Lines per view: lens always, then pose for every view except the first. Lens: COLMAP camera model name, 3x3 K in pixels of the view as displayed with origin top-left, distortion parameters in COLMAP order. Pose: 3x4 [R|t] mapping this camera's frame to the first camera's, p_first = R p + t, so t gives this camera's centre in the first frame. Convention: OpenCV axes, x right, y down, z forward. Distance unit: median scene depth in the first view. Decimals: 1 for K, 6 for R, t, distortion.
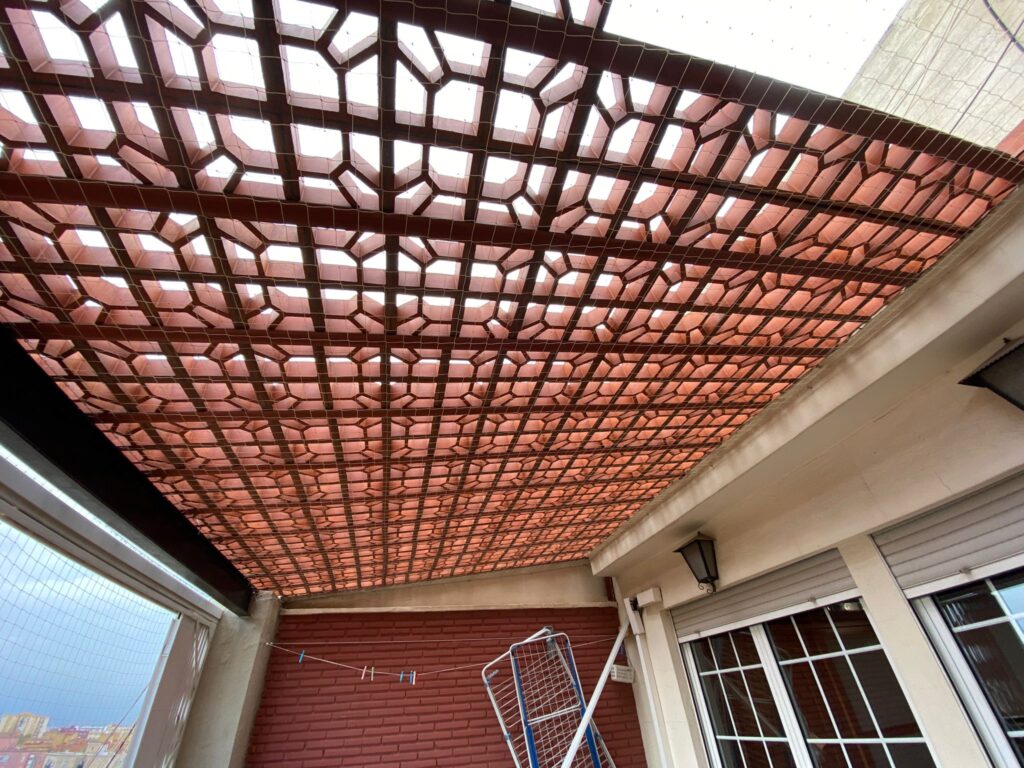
lens RADIAL K [[415.1, 0, 508.4], [0, 415.1, 379.5], [0, 0, 1]] dist [0.013447, -0.016820]
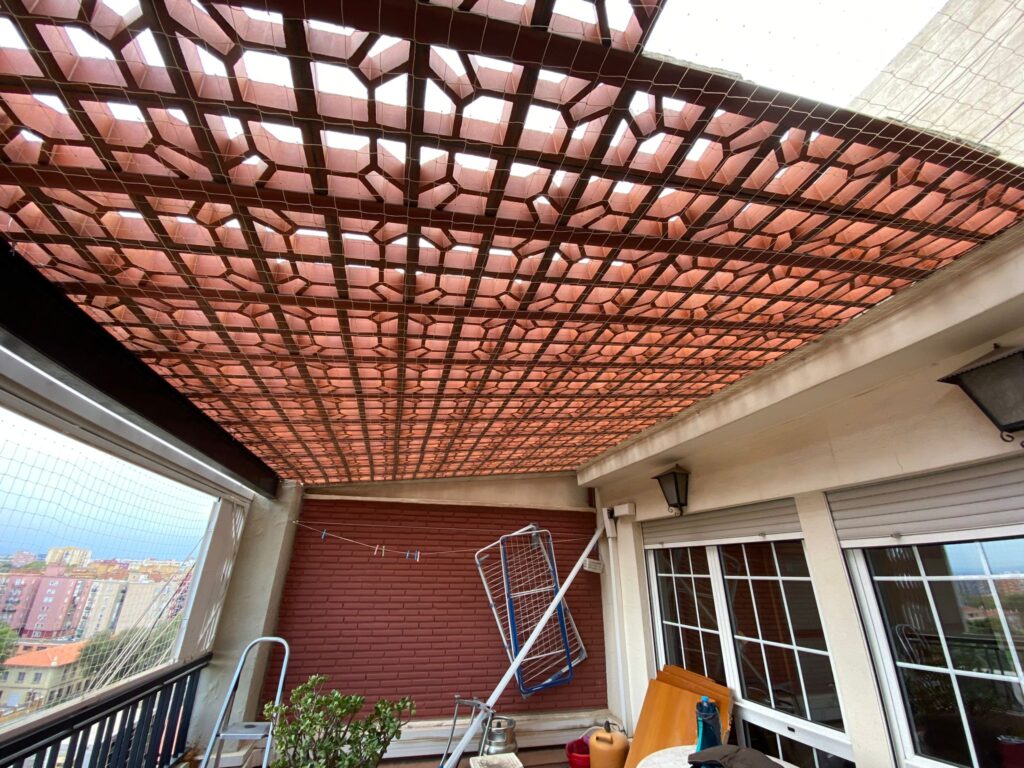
lens RADIAL K [[415.1, 0, 508.4], [0, 415.1, 379.5], [0, 0, 1]] dist [0.013447, -0.016820]
pose [[0.996751, 0.080412, -0.004555, -0.006414], [-0.076961, 0.967603, 0.240462, -0.135056], [0.023744, -0.239330, 0.970648, -0.050618]]
